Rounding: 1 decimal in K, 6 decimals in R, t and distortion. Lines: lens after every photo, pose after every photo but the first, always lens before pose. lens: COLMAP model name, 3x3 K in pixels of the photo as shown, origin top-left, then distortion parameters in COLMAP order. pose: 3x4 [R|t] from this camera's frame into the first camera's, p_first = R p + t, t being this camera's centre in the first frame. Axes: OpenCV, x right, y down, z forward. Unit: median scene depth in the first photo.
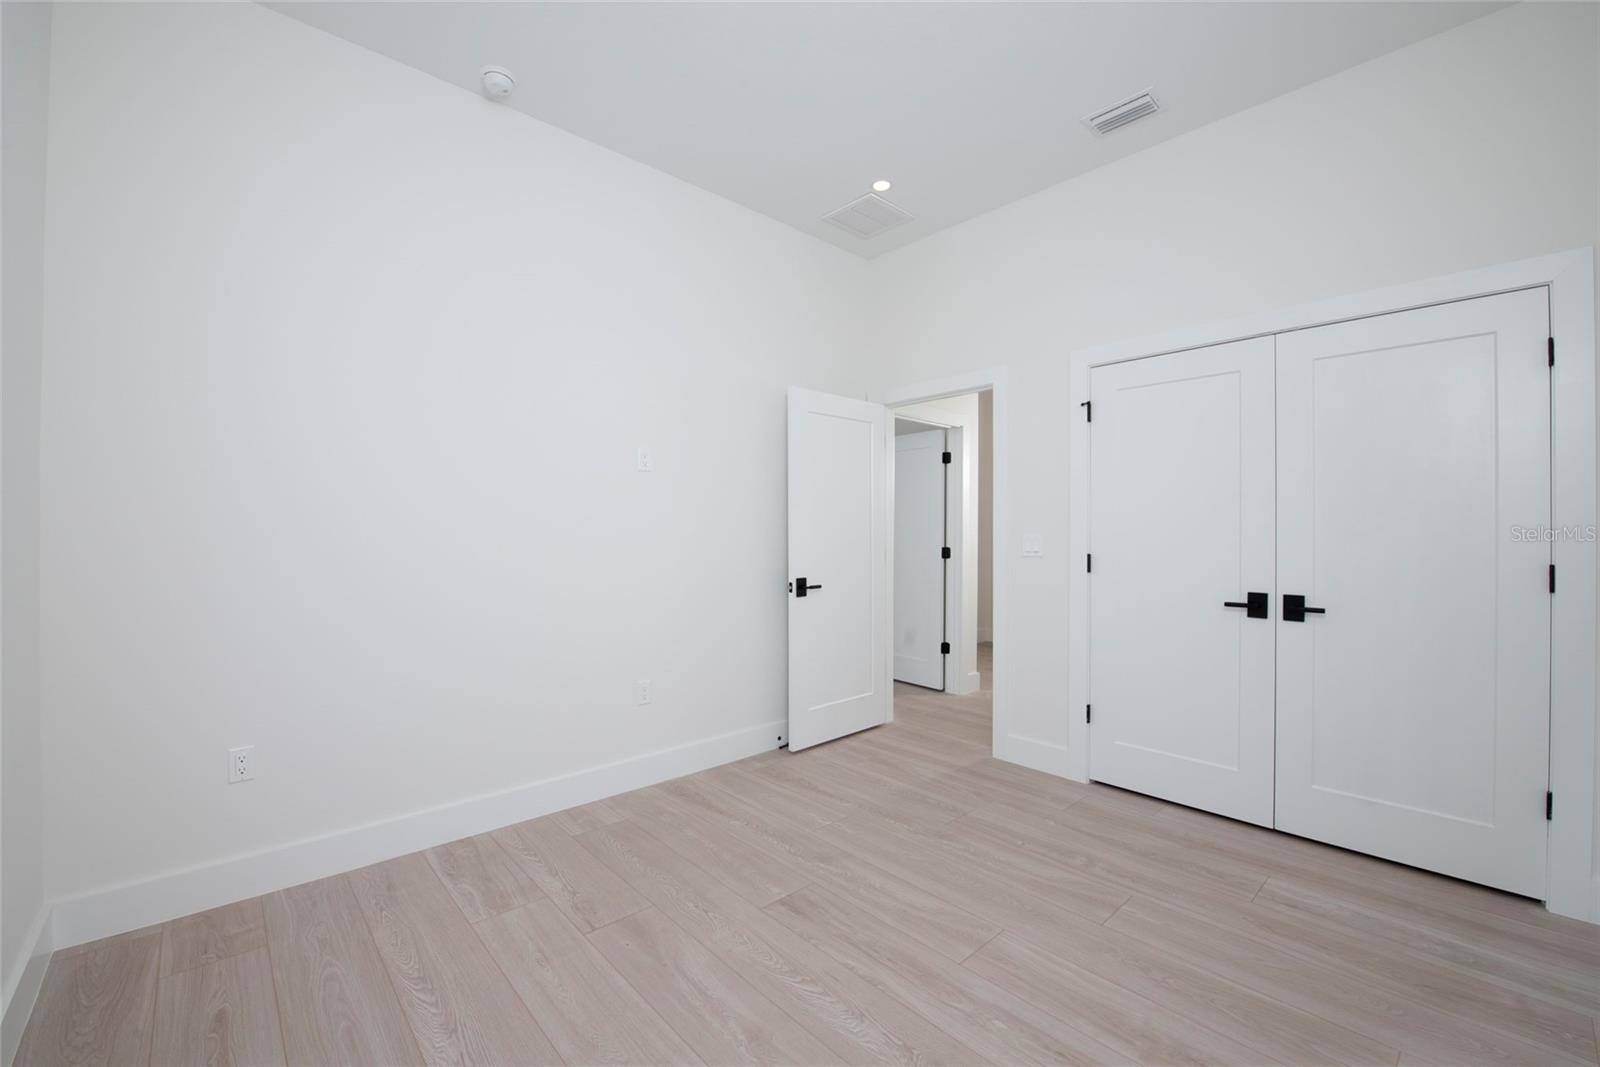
lens RADIAL K [[640.0, 0, 811.7], [0, 640.0, 540.4], [0, 0, 1]] dist [-0.017641, -0.001216]
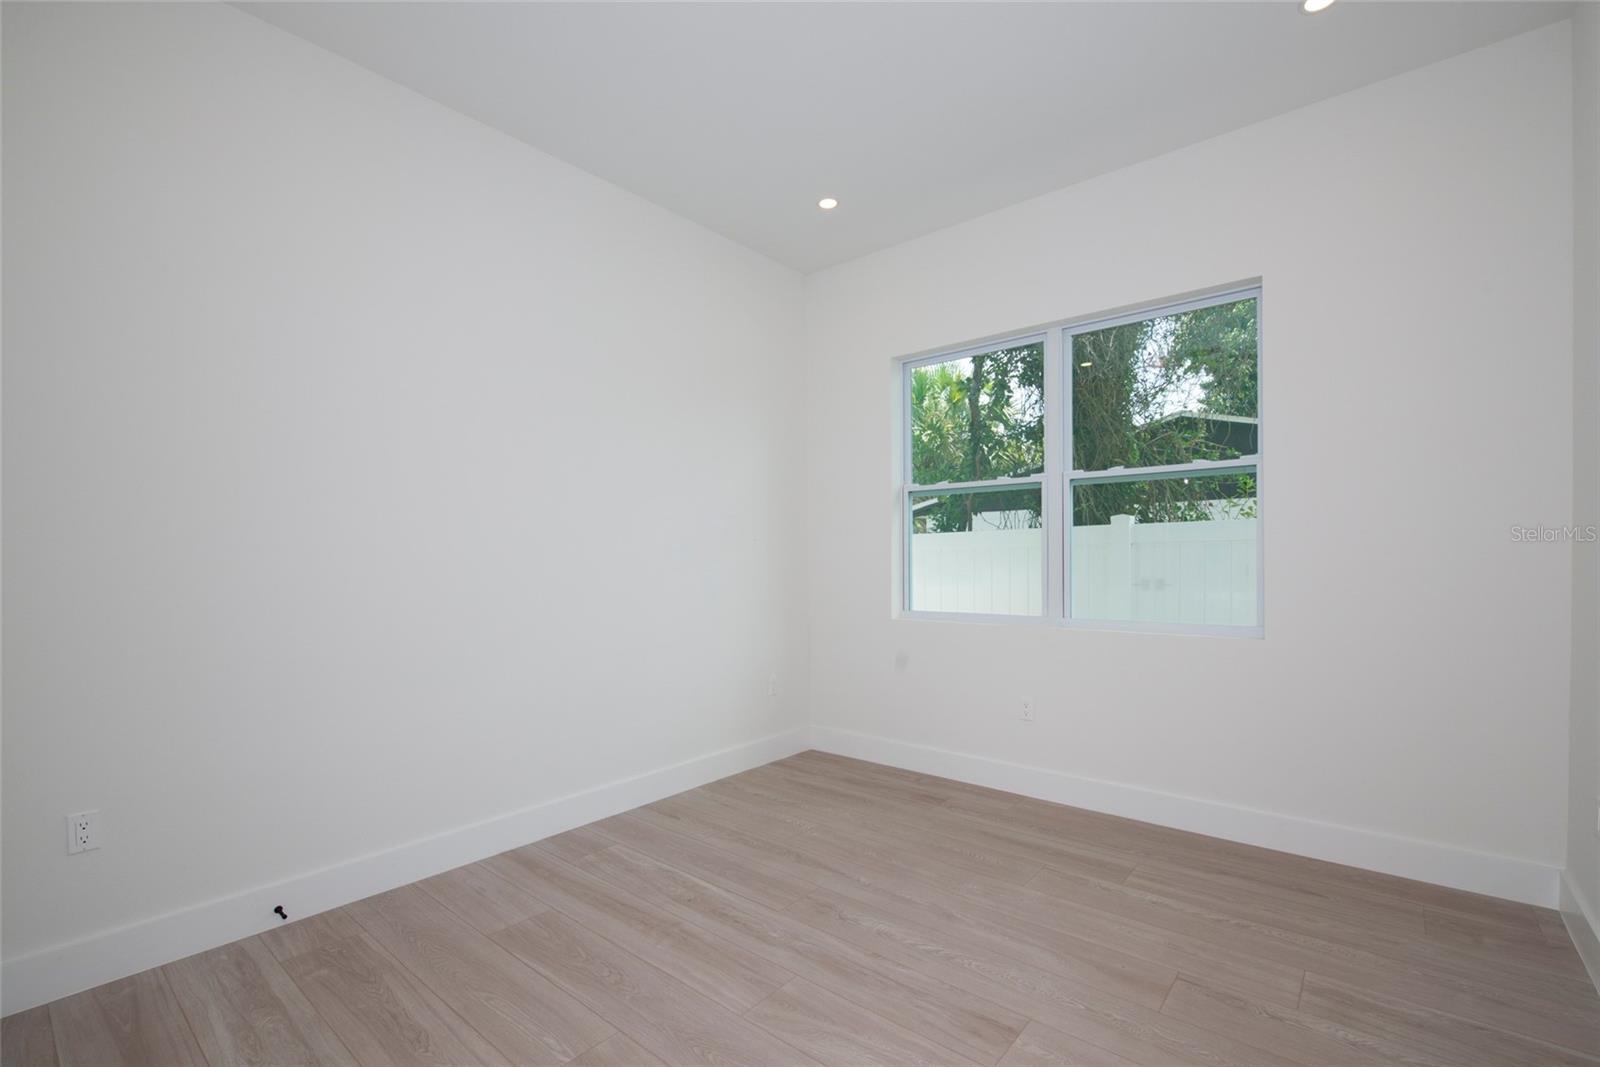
lens RADIAL K [[640.0, 0, 798.8], [0, 640.0, 544.2], [0, 0, 1]] dist [-0.017641, -0.001216]
pose [[-0.991258, 0.001902, -0.131921, 0.365397], [0.002778, 0.999975, -0.006454, -0.025958], [0.131905, -0.006764, -0.991239, 2.022026]]
